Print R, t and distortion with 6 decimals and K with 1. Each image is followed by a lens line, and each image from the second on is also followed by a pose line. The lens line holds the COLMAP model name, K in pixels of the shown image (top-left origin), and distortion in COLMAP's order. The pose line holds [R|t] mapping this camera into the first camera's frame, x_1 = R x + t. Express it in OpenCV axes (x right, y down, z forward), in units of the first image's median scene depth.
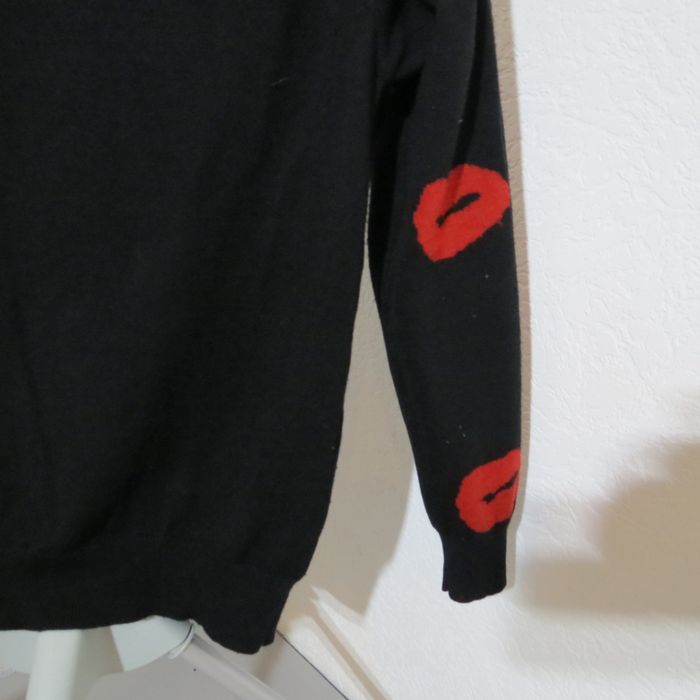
lens RADIAL K [[635.6, 0, 362.2], [0, 635.6, 350.5], [0, 0, 1]] dist [-0.013973, 0.003995]
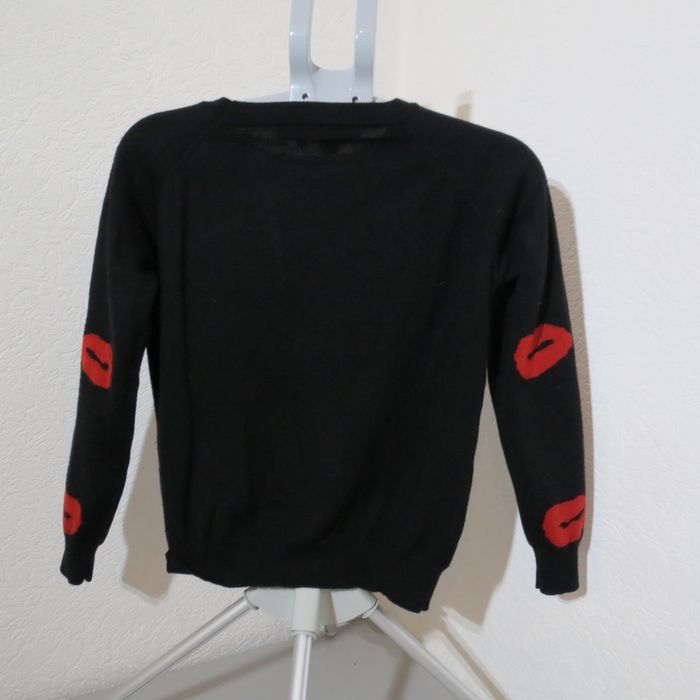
lens RADIAL K [[635.6, 0, 362.2], [0, 635.6, 350.5], [0, 0, 1]] dist [-0.013973, 0.003995]
pose [[0.986427, 0.000829, -0.164201, -0.041108], [-0.022233, 0.991453, -0.128557, 0.013443], [0.162691, 0.130463, 0.978014, -0.710279]]
